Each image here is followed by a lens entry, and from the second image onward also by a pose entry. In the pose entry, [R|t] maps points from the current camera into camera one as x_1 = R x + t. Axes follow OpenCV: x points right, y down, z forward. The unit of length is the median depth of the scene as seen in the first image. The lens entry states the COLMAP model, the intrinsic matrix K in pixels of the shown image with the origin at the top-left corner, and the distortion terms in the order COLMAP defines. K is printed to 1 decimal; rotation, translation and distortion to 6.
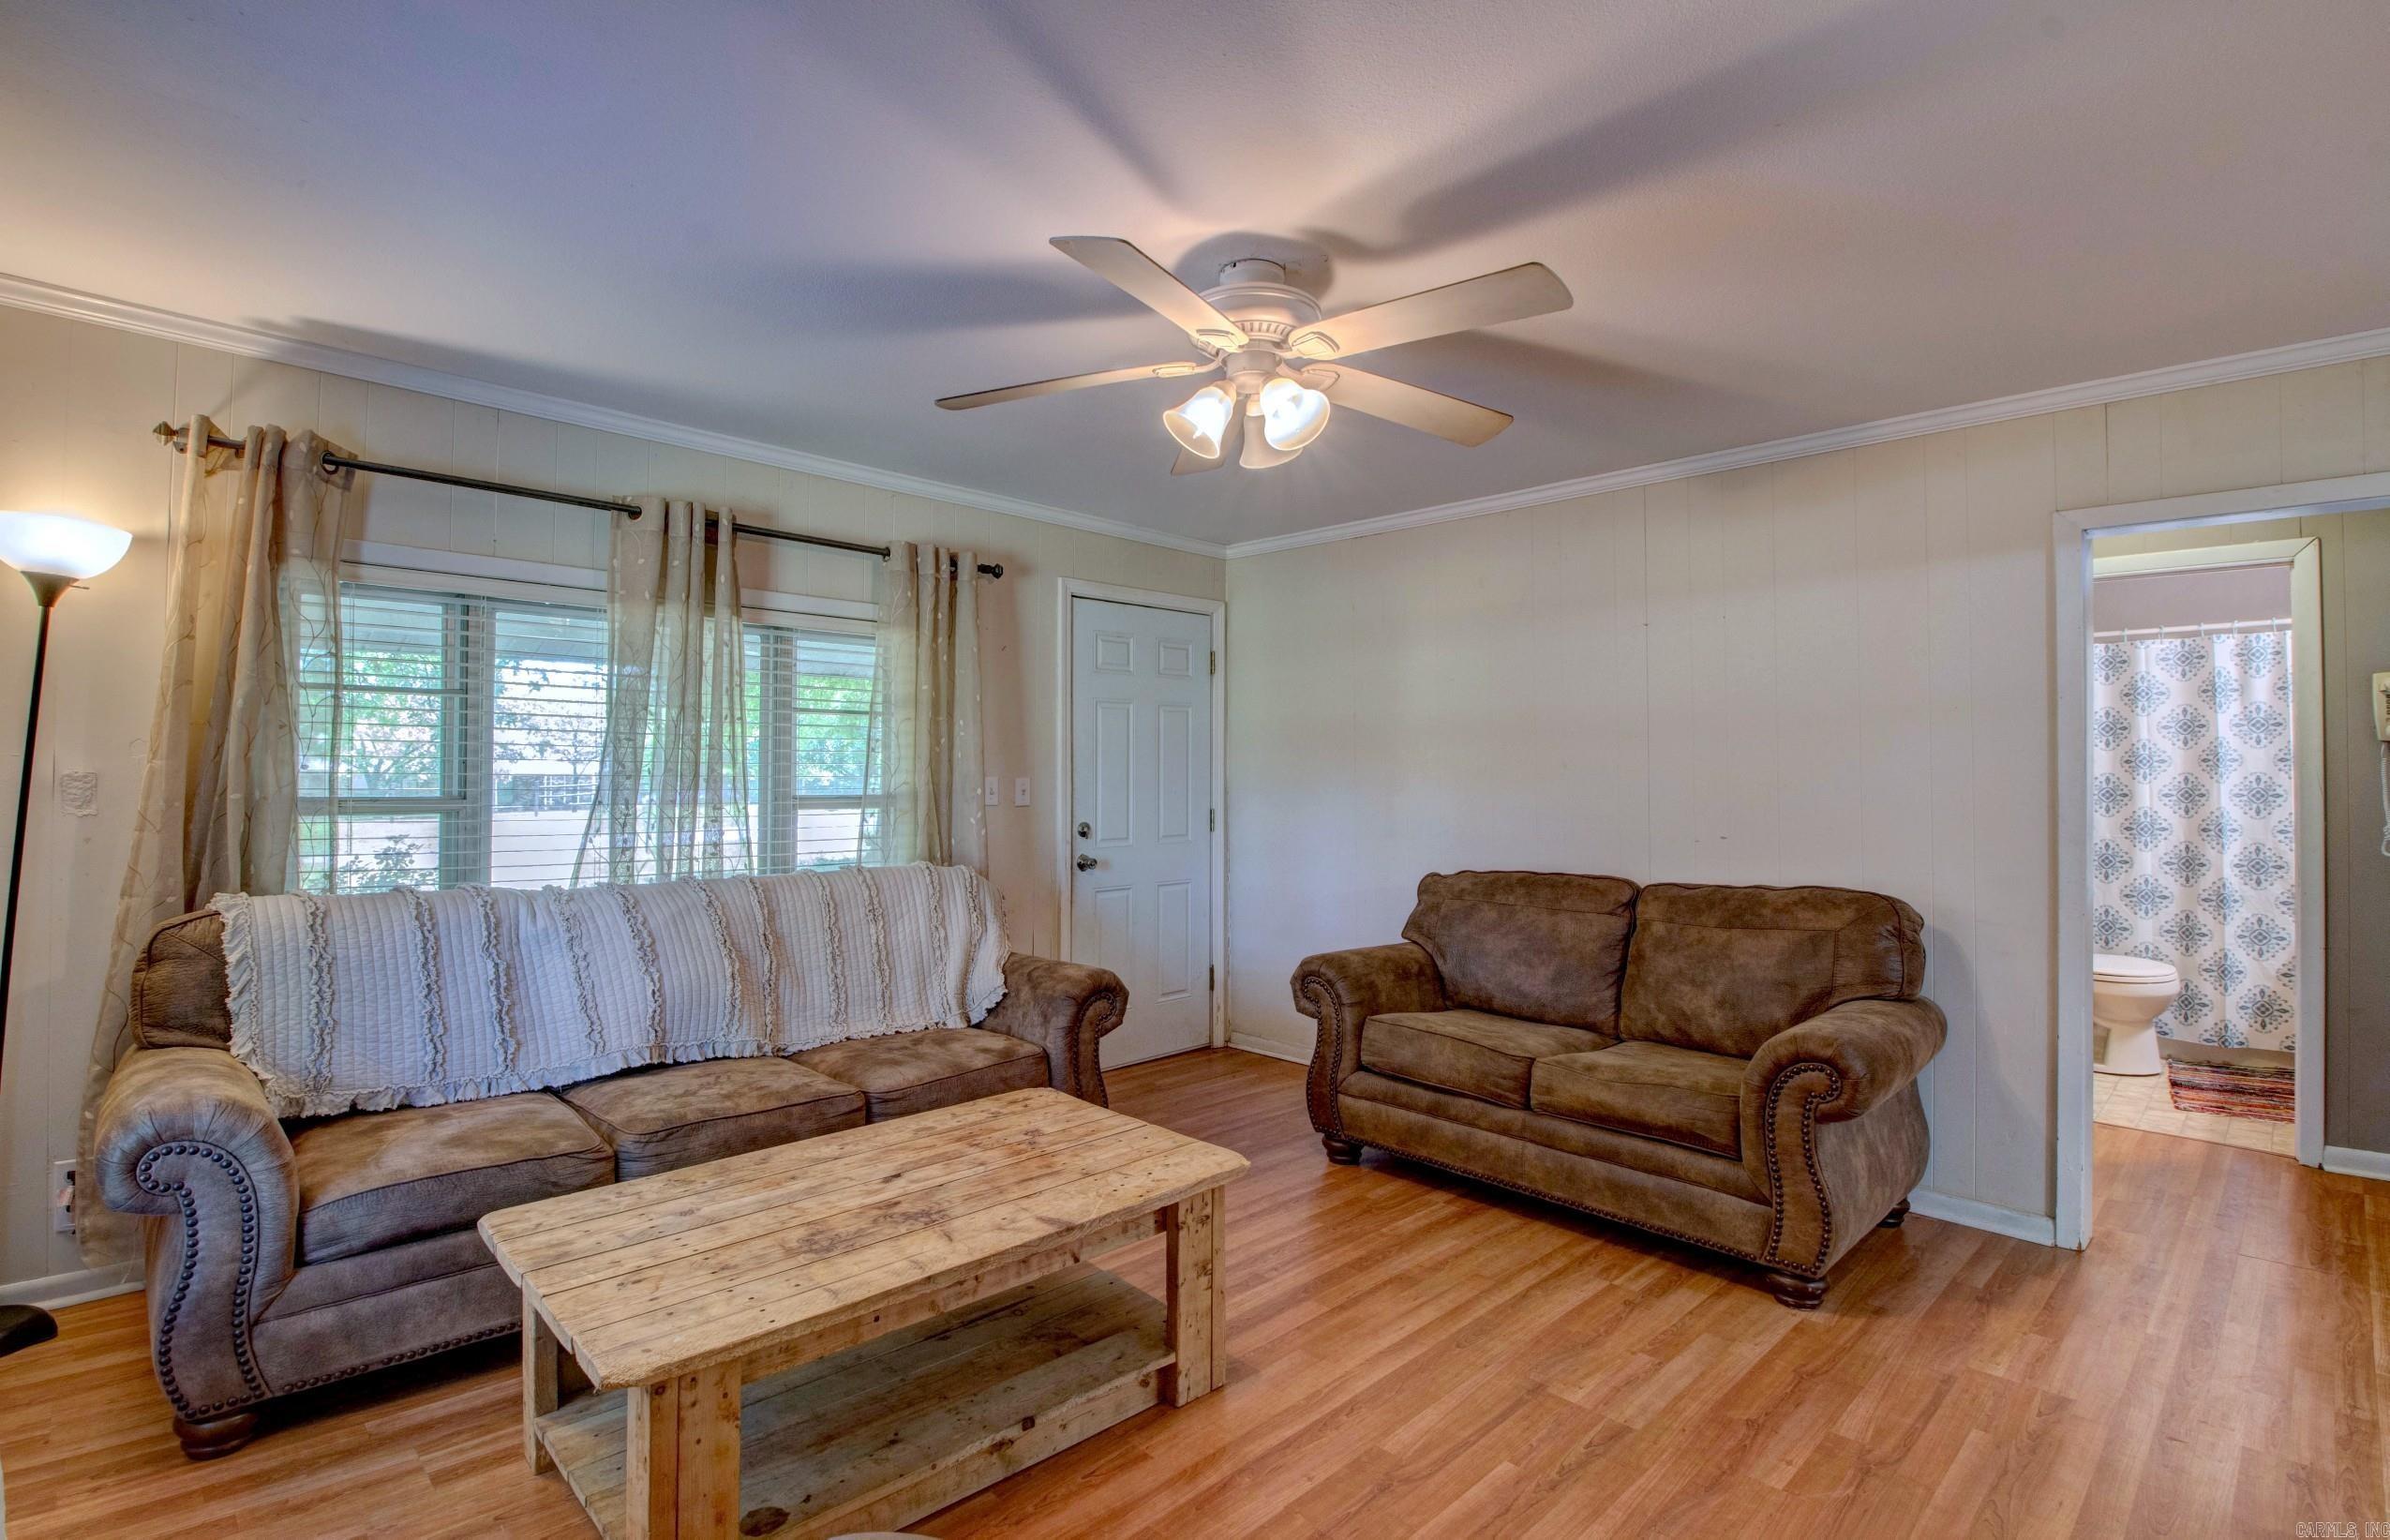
lens RADIAL K [[1109.0, 0, 1180.4], [0, 1109.0, 758.7], [0, 0, 1]] dist [0.019775, -0.018441]
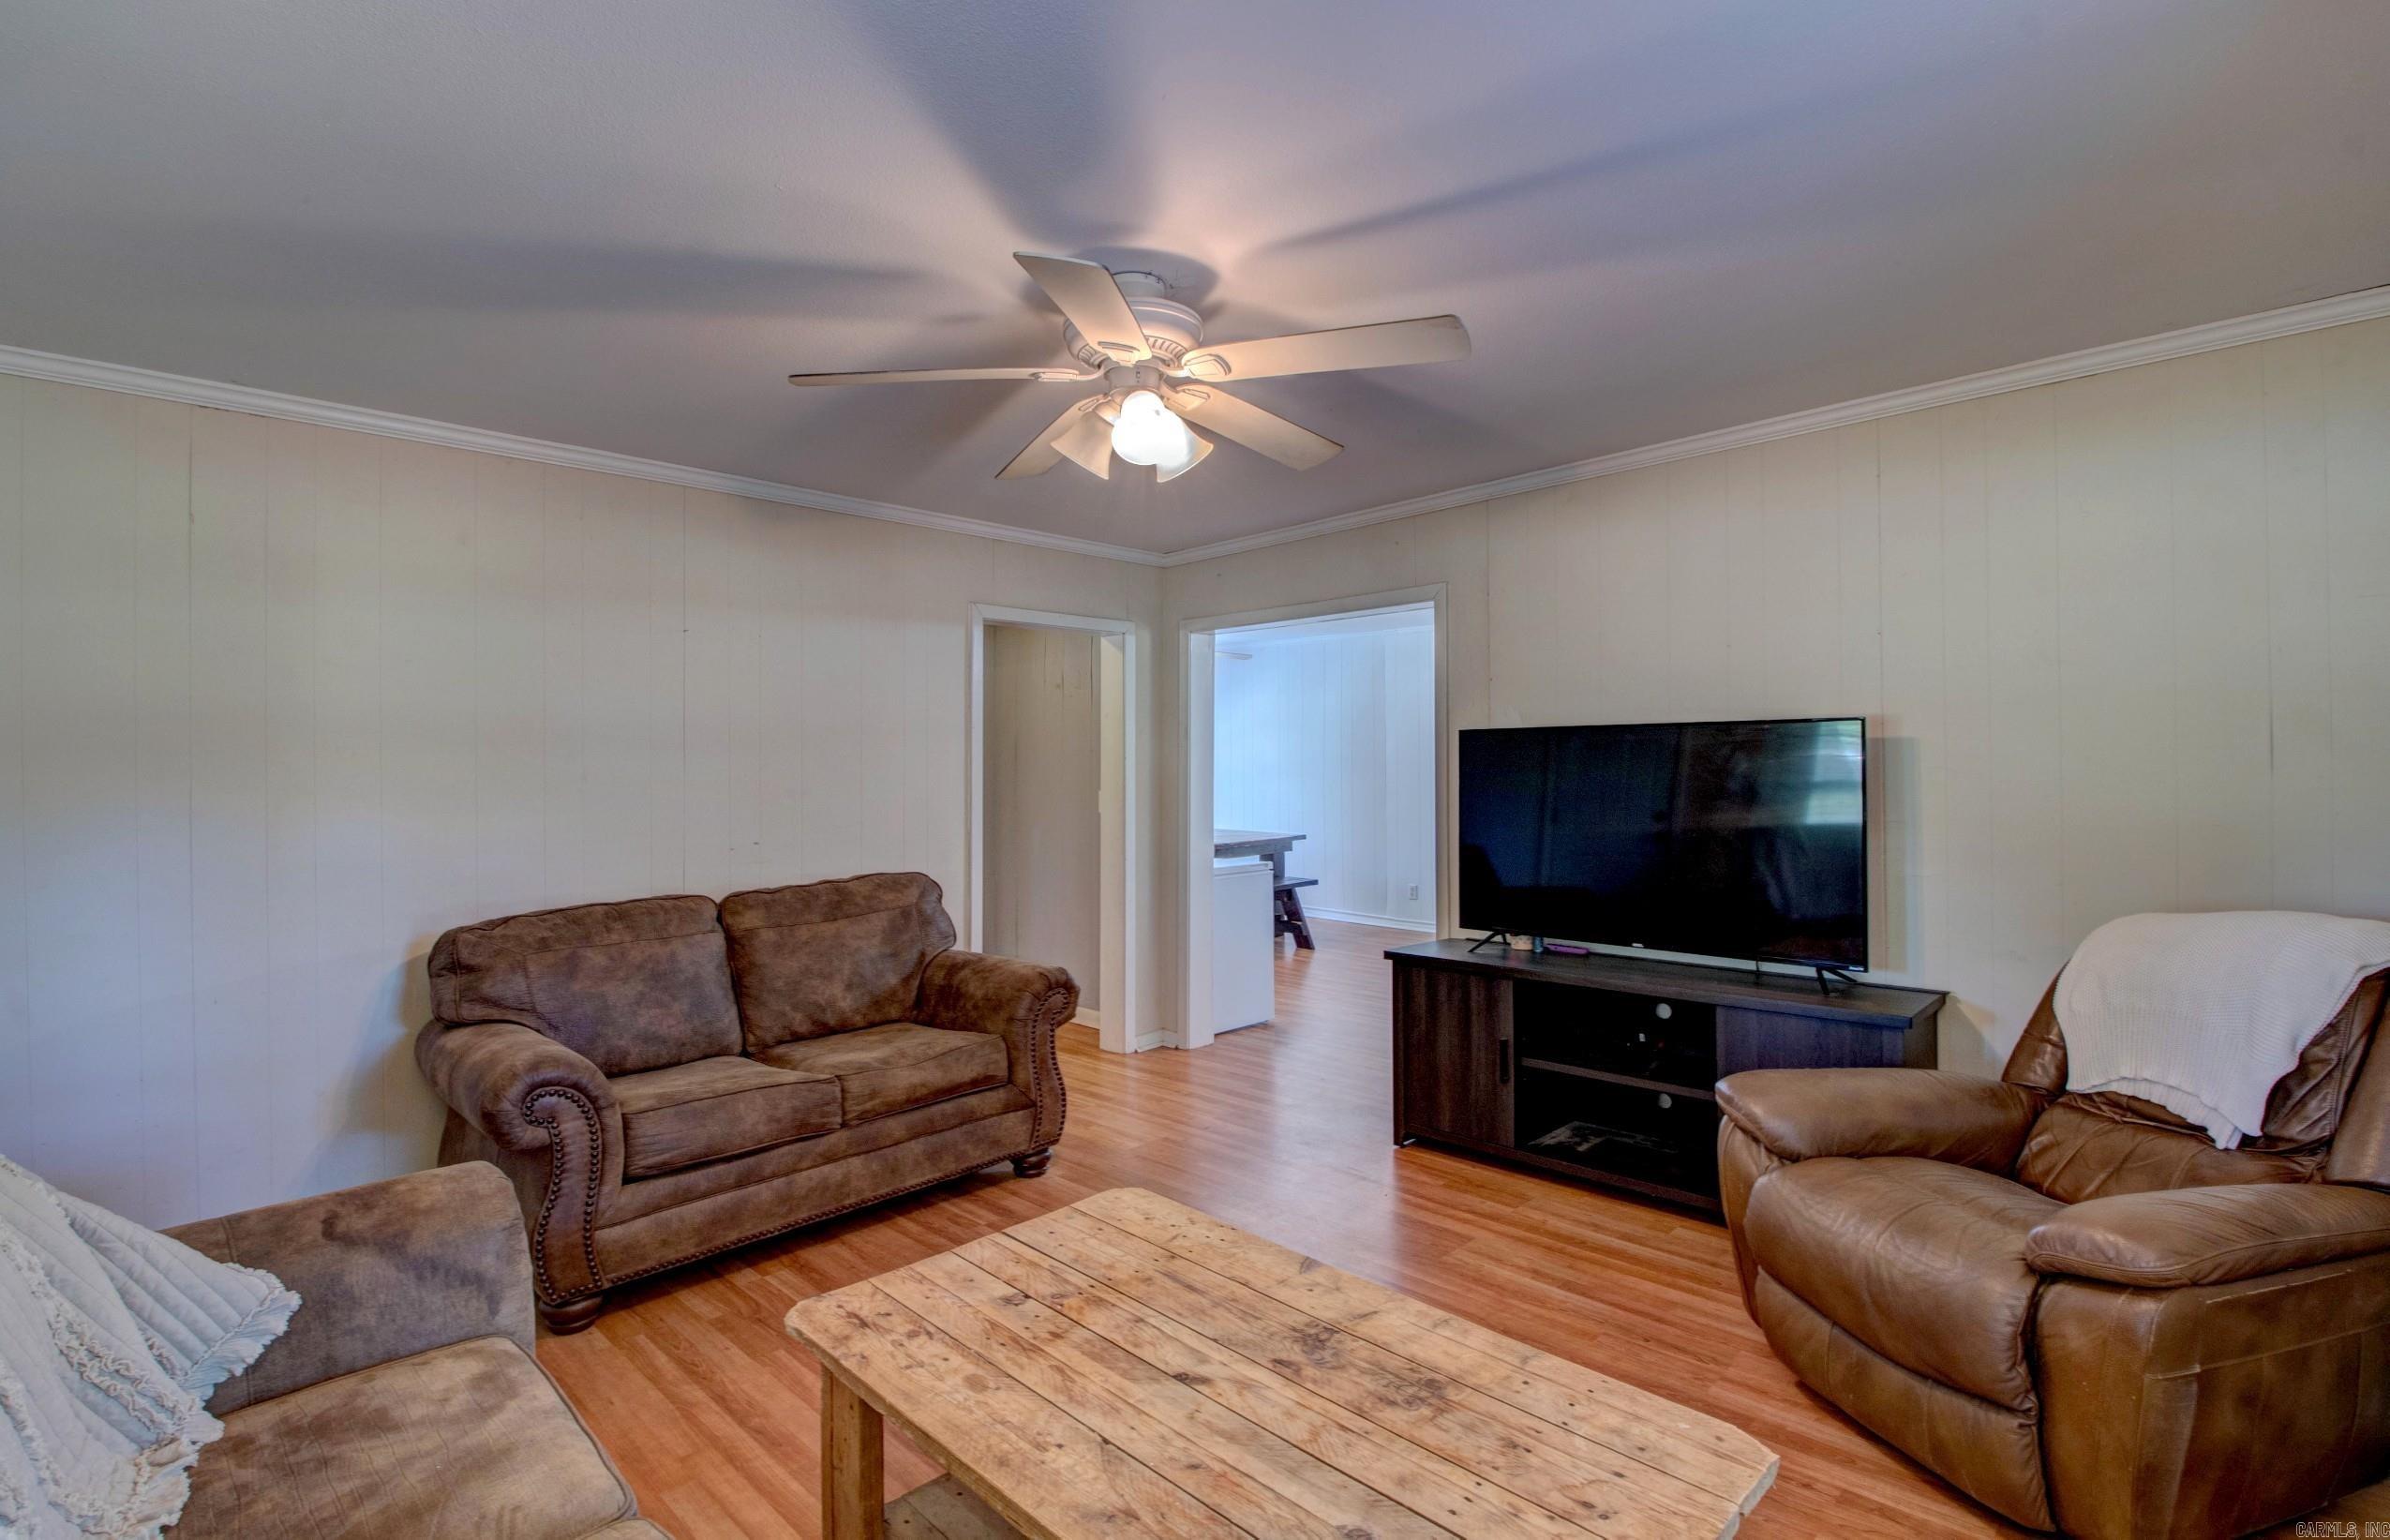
lens RADIAL K [[1109.0, 0, 1180.4], [0, 1109.0, 758.7], [0, 0, 1]] dist [0.019775, -0.018441]
pose [[-0.008621, -0.001138, 0.999962, -0.790721], [-0.002828, 0.999995, 0.001114, -0.016440], [-0.999959, -0.002819, -0.008624, 0.825992]]
